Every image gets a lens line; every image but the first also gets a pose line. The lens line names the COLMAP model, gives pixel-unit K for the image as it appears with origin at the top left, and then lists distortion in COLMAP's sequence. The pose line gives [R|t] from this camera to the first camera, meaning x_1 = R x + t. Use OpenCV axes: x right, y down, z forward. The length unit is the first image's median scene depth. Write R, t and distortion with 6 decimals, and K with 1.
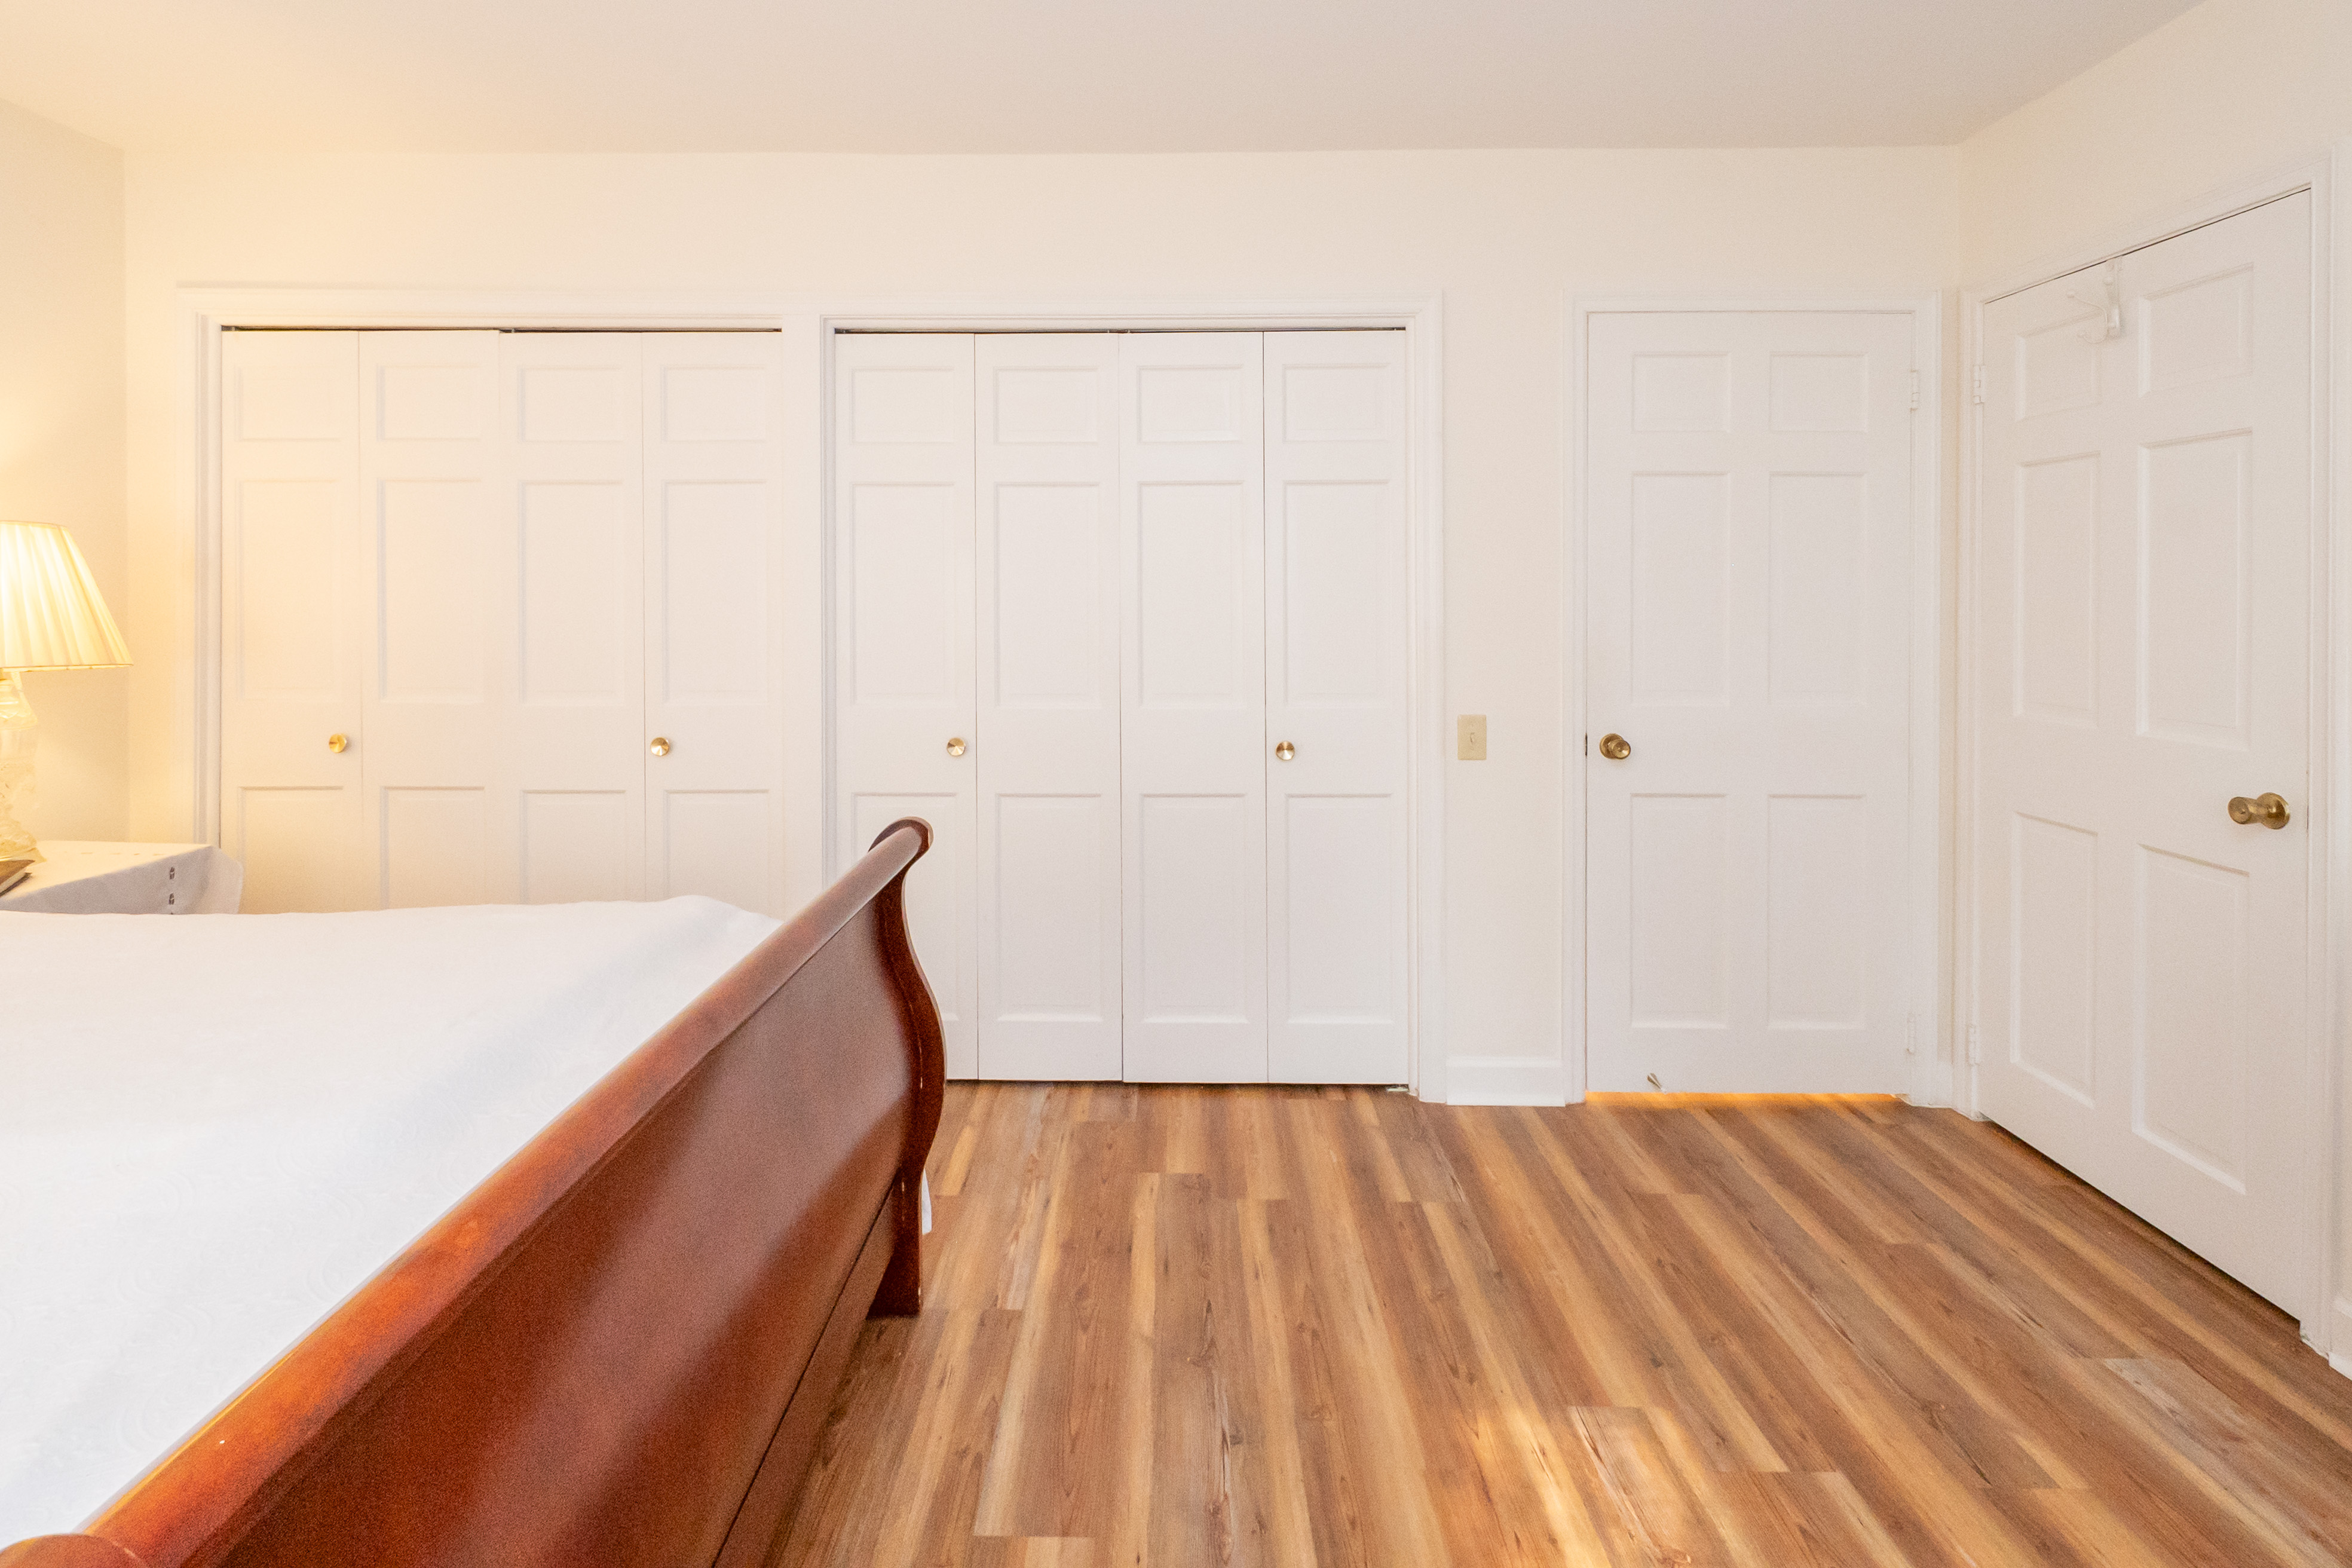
lens RADIAL K [[1090.8, 0, 1155.3], [0, 1090.8, 803.7], [0, 0, 1]] dist [0.003324, -0.009761]
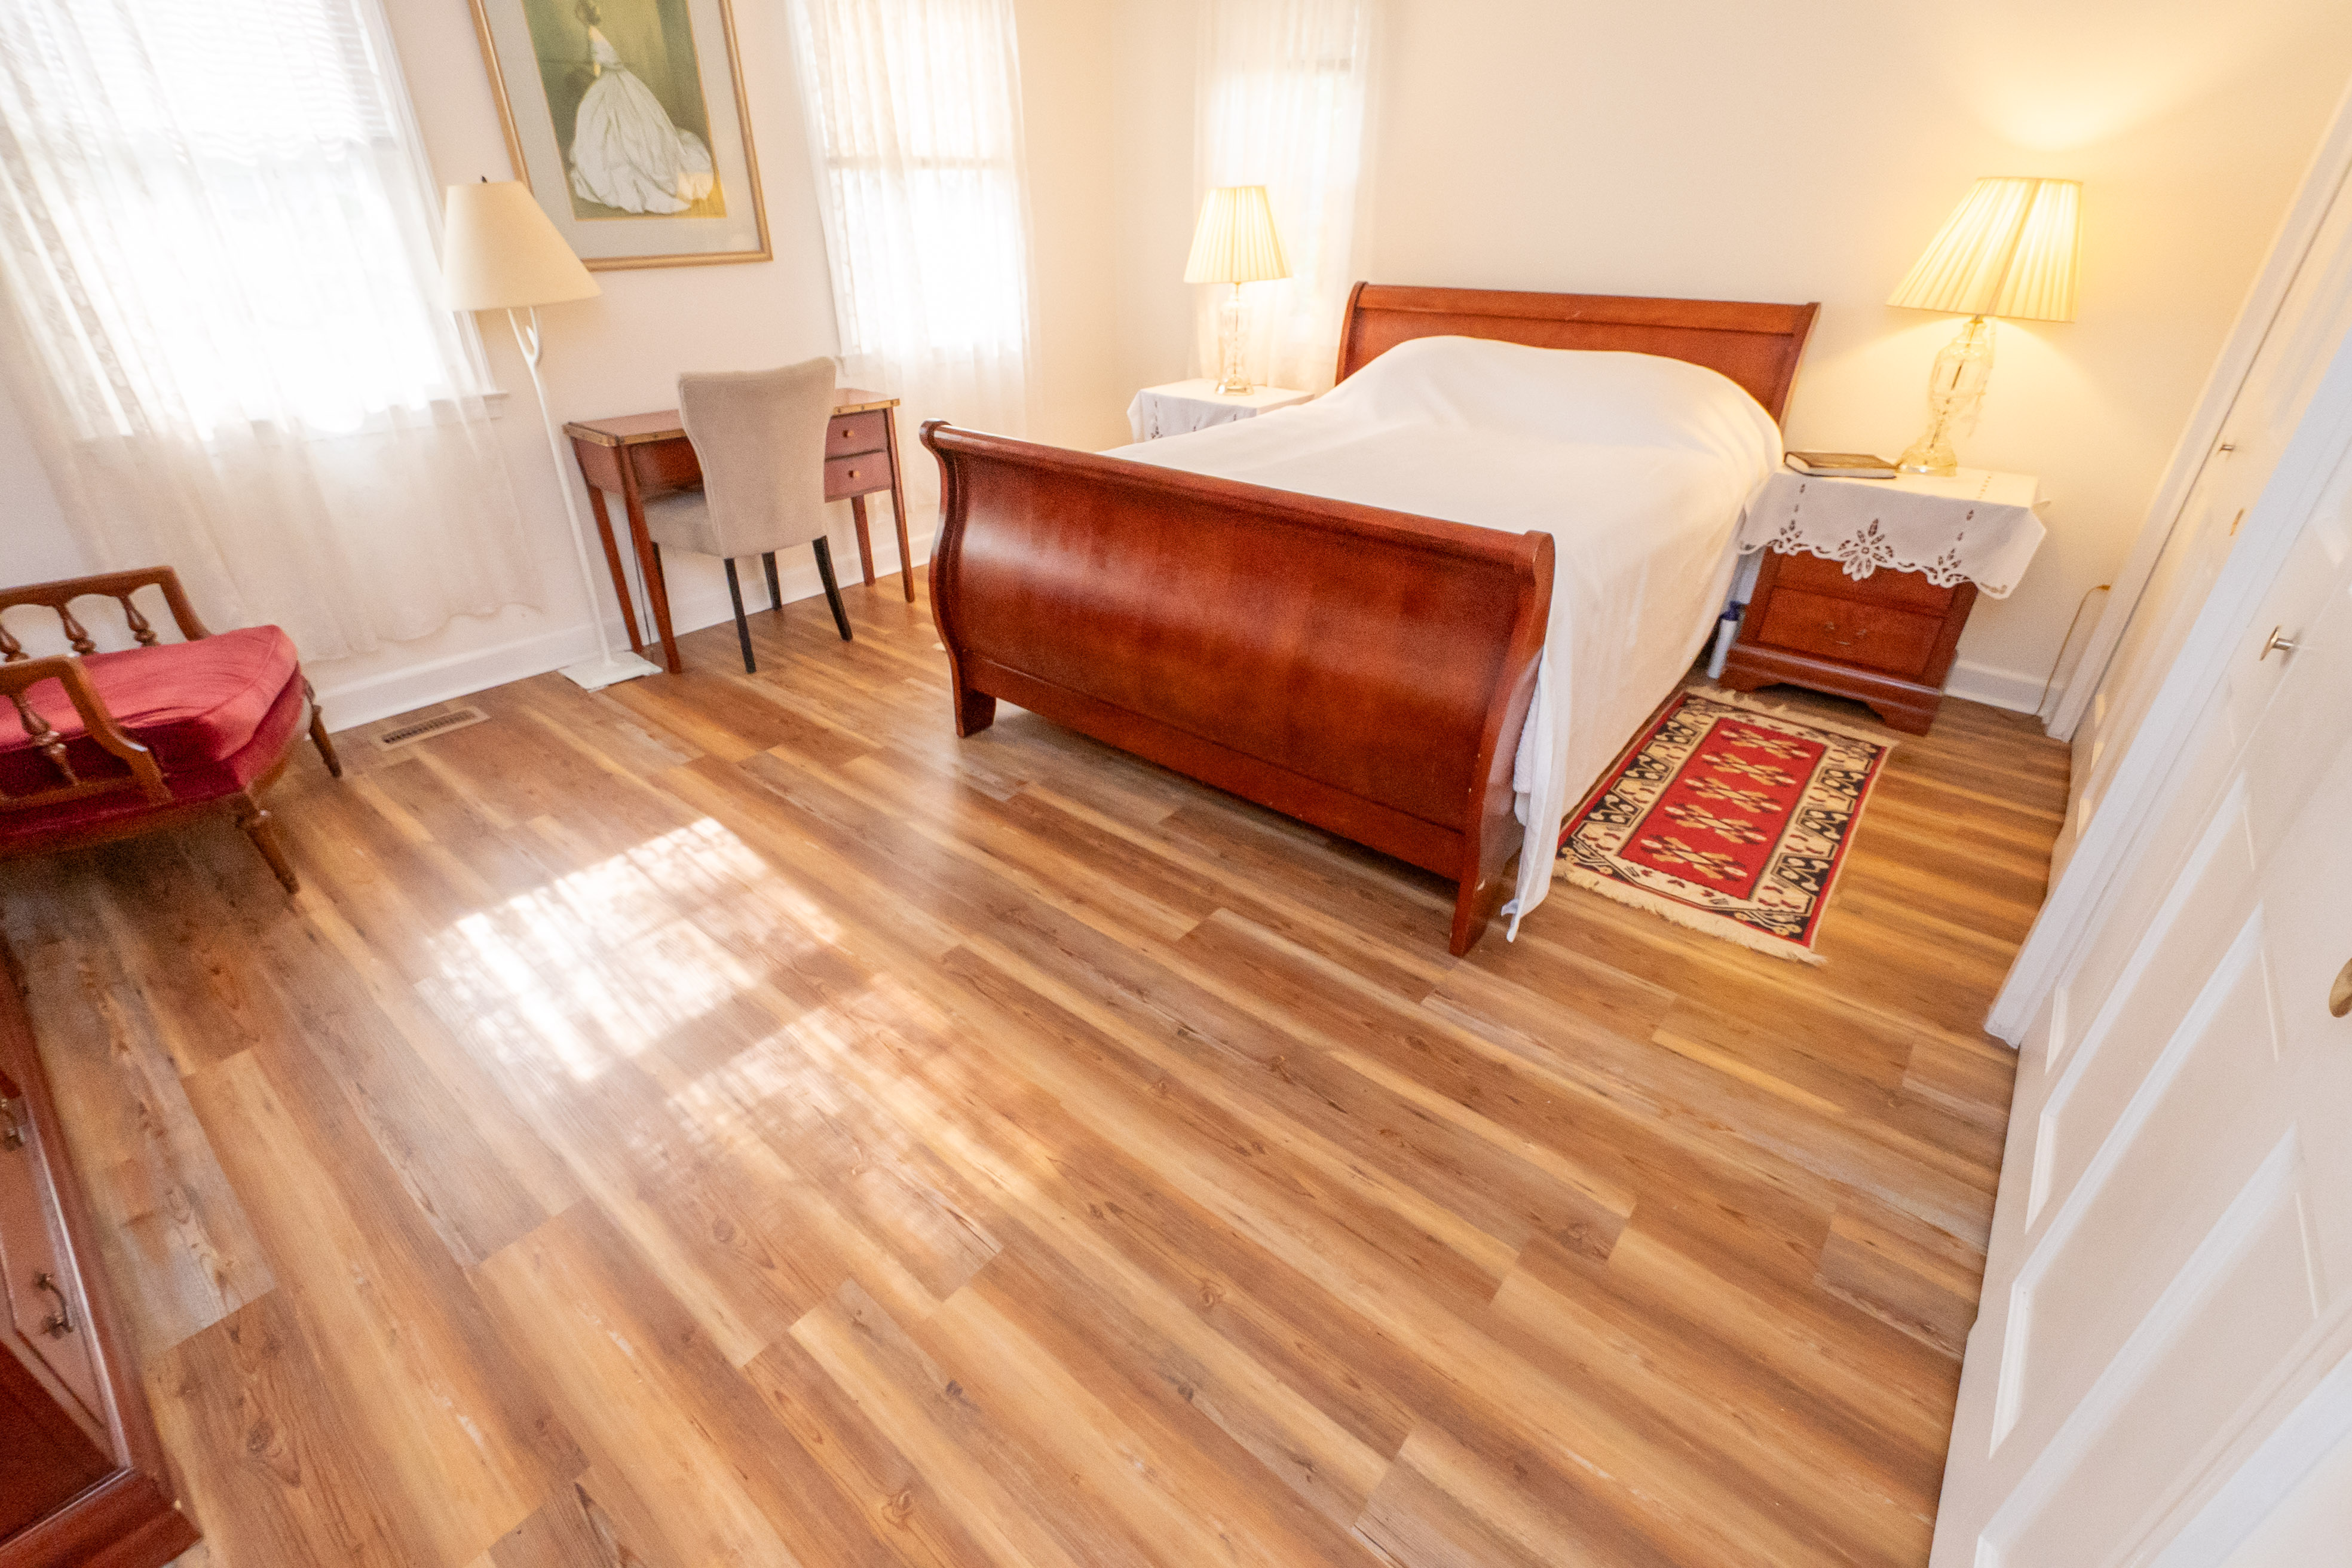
lens RADIAL K [[1030.9, 0, 1172.8], [0, 1030.9, 785.2], [0, 0, 1]] dist [0.002865, -0.006345]
pose [[-0.618686, 0.379394, -0.687959, 0.618473], [-0.155232, 0.799372, 0.580437, -0.255344], [0.770150, 0.465902, -0.435666, 1.085854]]
